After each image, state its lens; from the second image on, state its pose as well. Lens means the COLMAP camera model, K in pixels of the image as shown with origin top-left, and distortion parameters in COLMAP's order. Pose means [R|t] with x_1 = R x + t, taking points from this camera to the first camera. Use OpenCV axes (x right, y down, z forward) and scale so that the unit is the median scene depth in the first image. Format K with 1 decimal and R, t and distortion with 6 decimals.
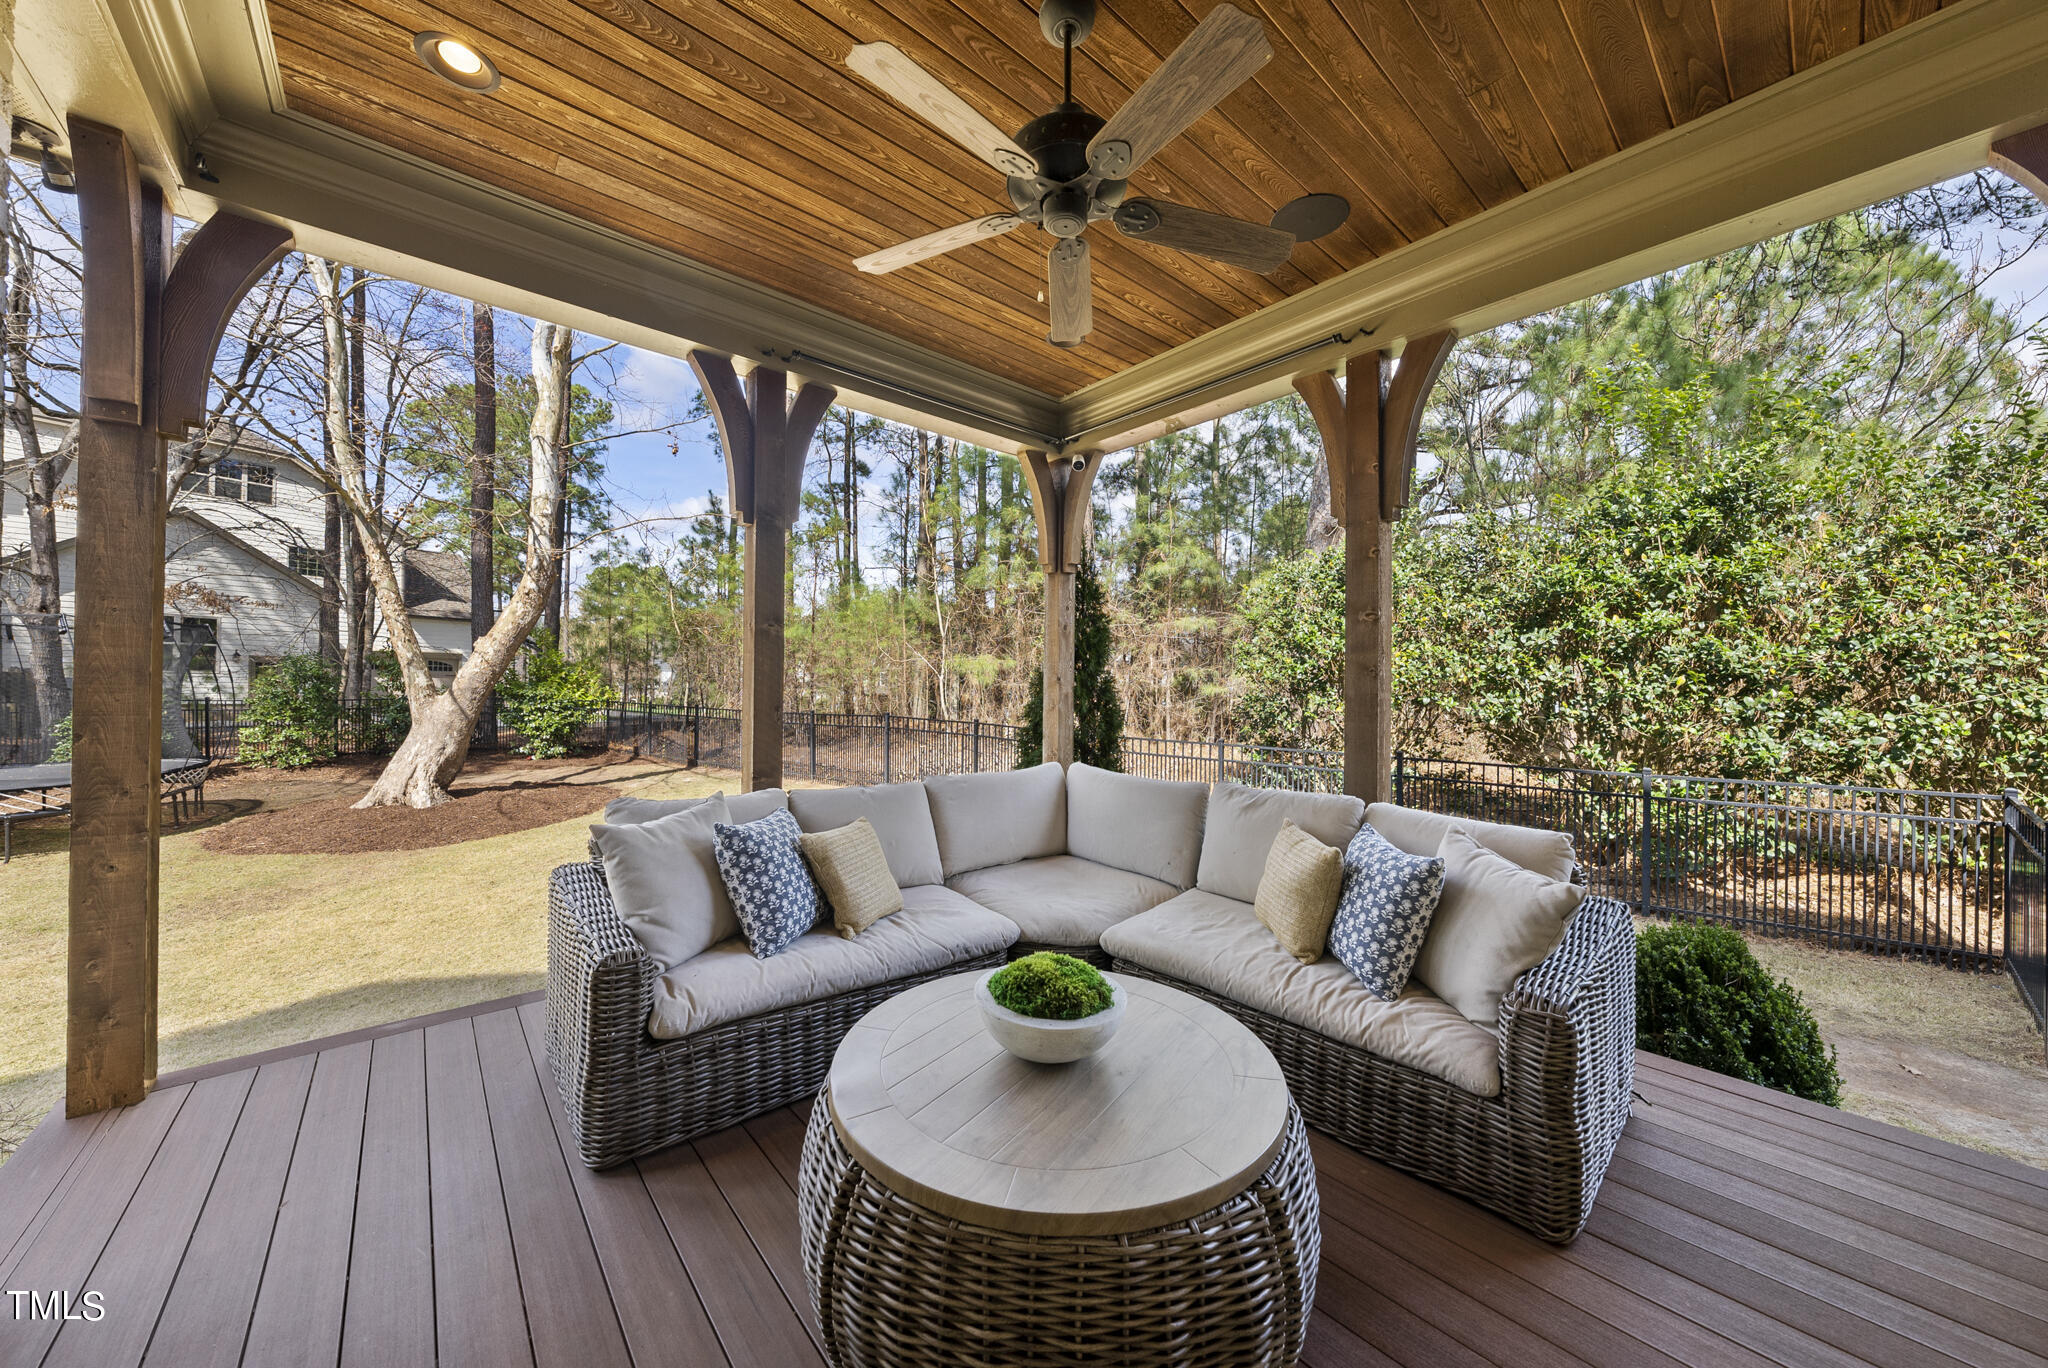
lens RADIAL K [[705.1, 0, 1024.1], [0, 705.1, 684.3], [0, 0, 1]] dist [-0.003107, 0.000850]
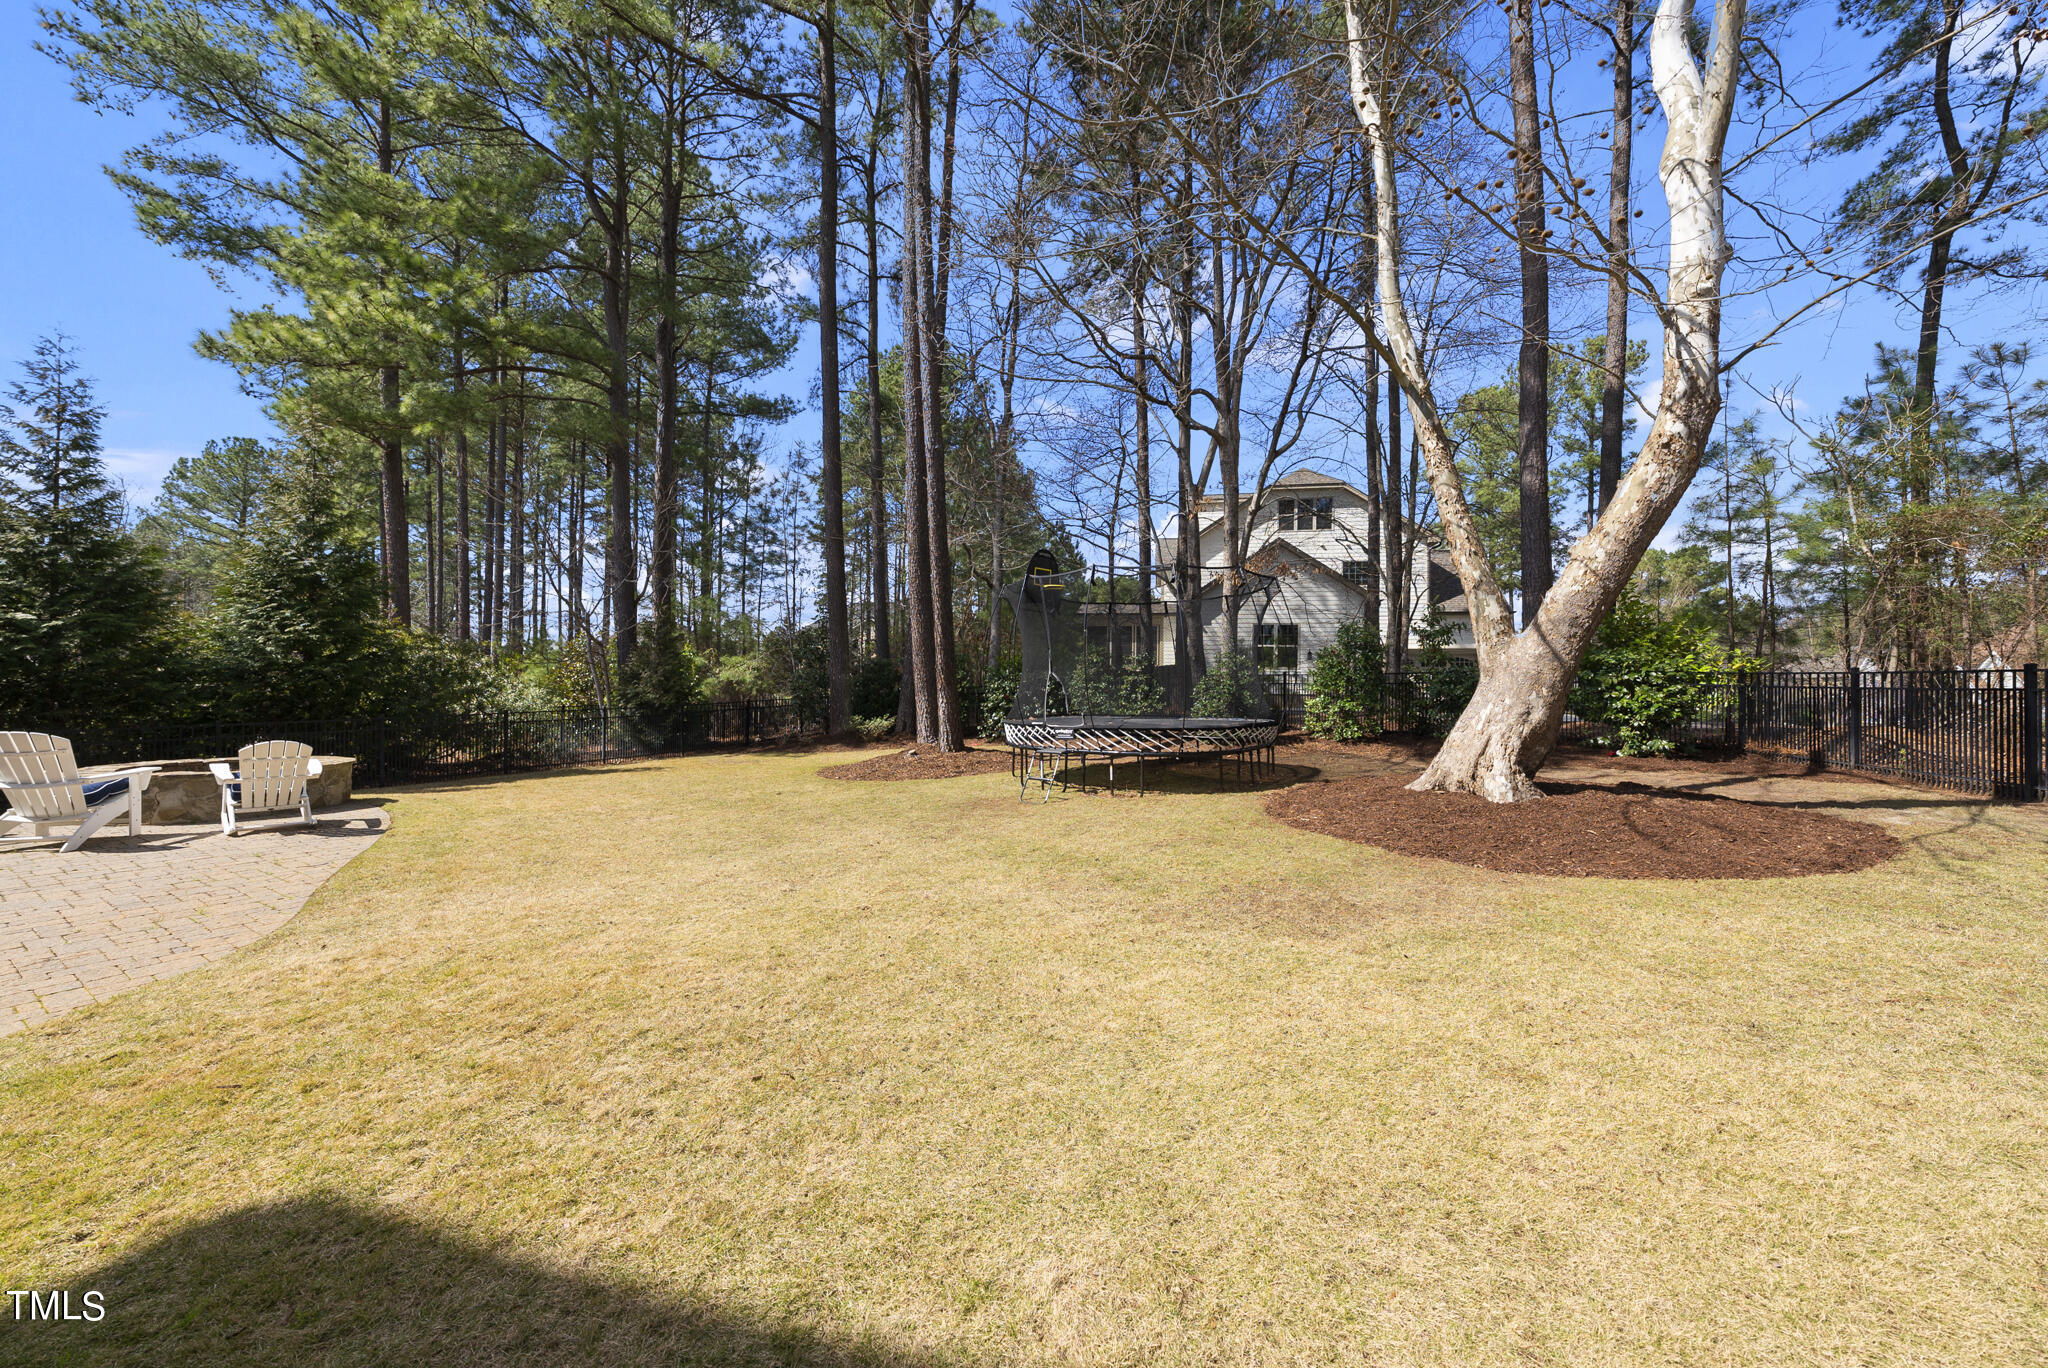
lens RADIAL K [[705.1, 0, 1022.9], [0, 705.1, 684.7], [0, 0, 1]] dist [-0.003107, 0.000850]
pose [[0.329014, -0.013236, -0.944232, -0.386994], [-0.003078, 0.999881, -0.015088, 0.078377], [0.944320, 0.007871, 0.328934, 0.373889]]
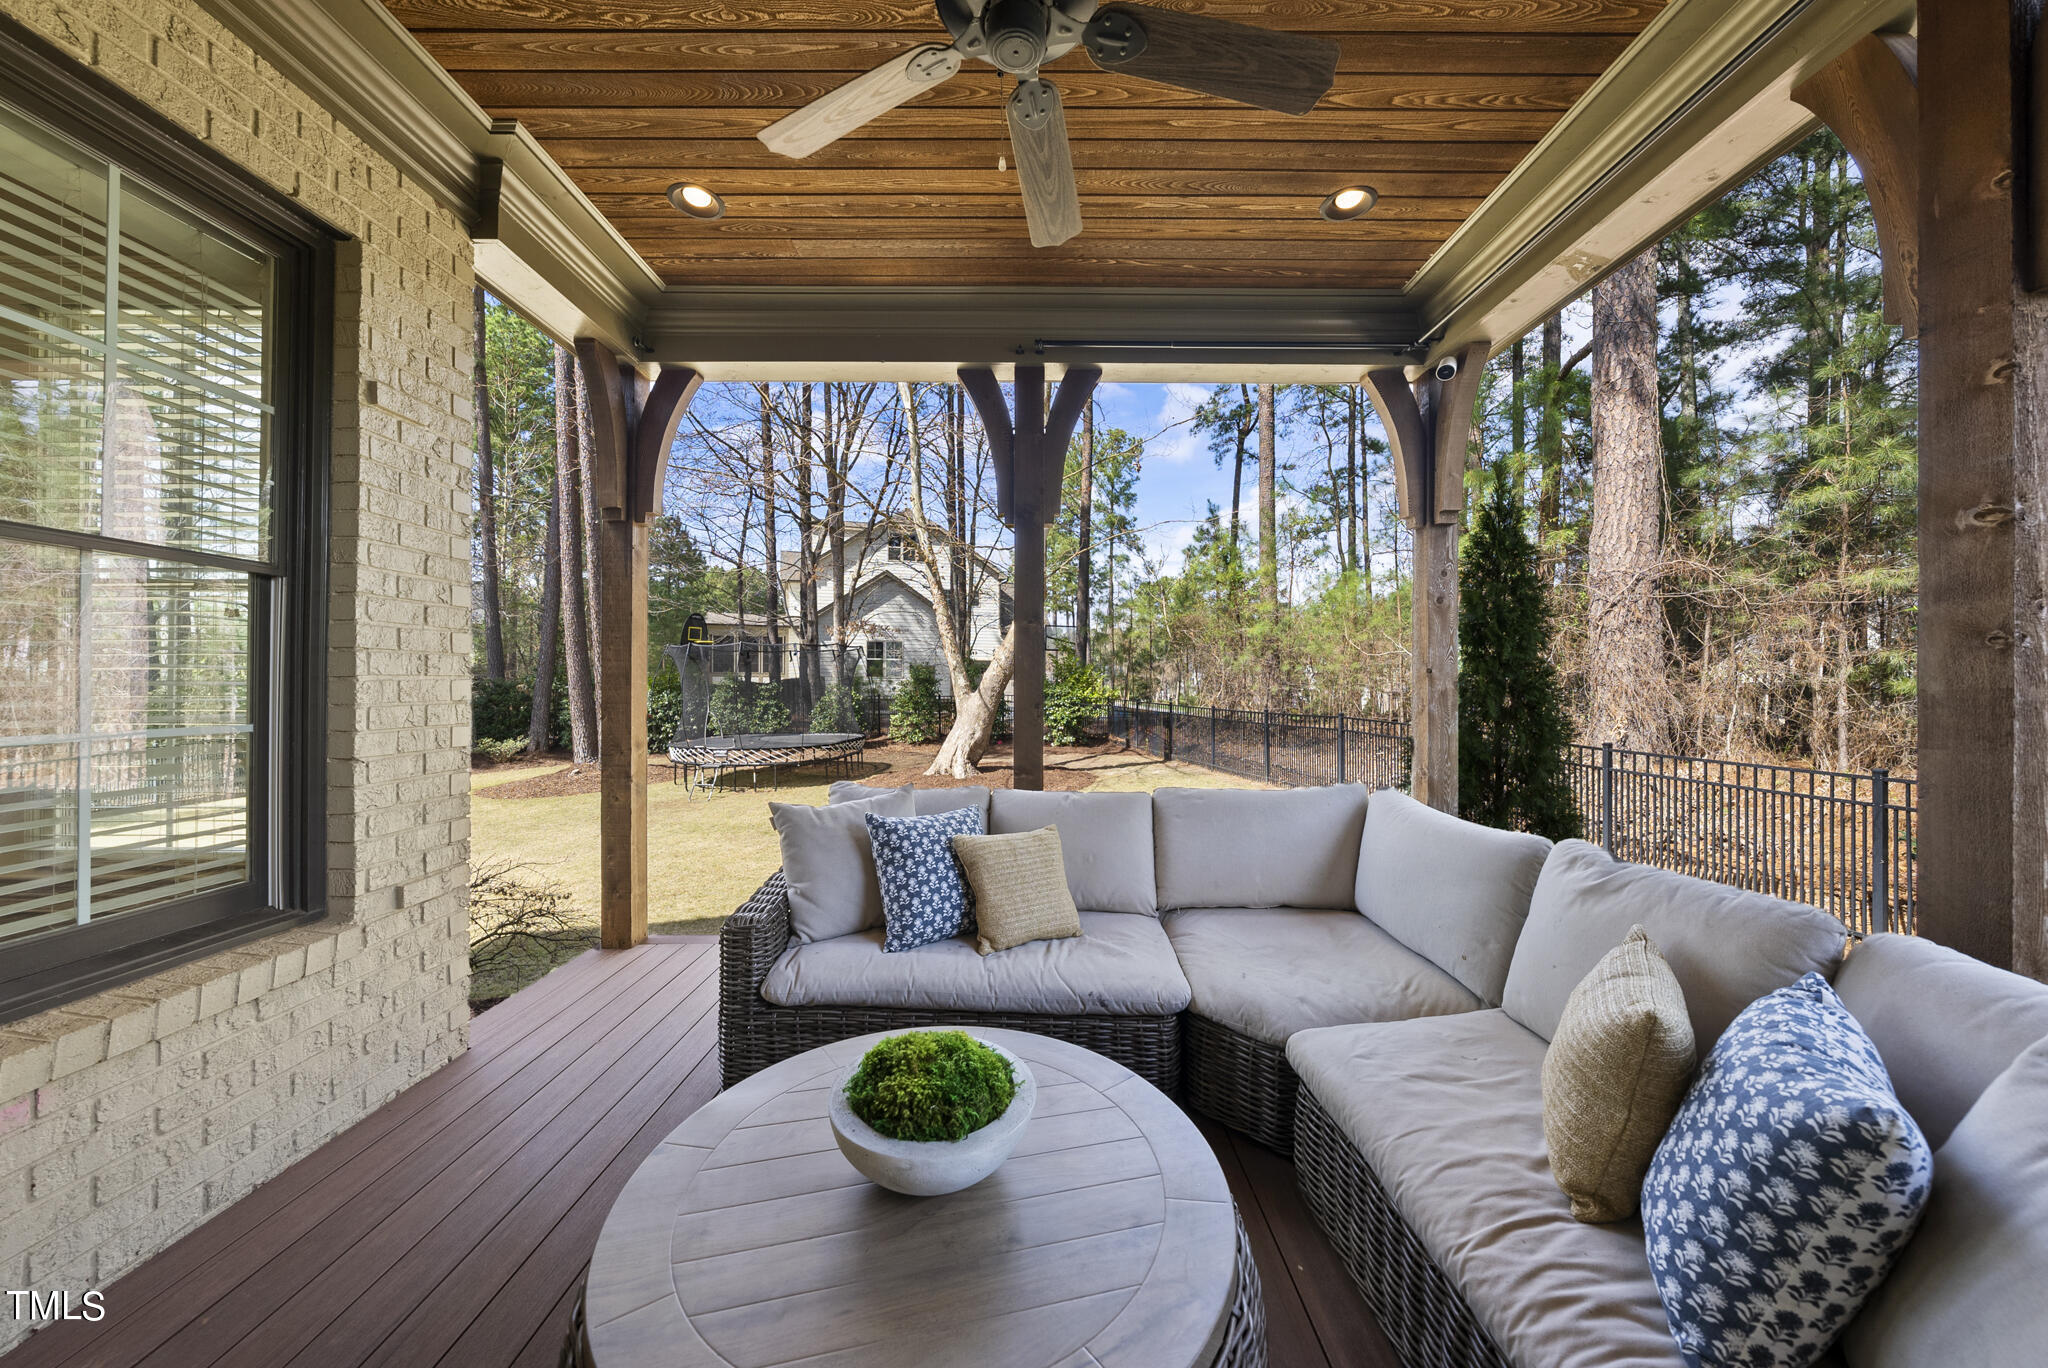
lens RADIAL K [[705.1, 0, 1034.5], [0, 705.1, 683.6], [0, 0, 1]] dist [-0.003107, 0.000850]
pose [[0.762609, -0.007471, -0.646817, 0.103106], [0.008164, 0.999965, -0.001926, 0.001853], [0.646808, -0.003812, 0.762643, 0.085480]]
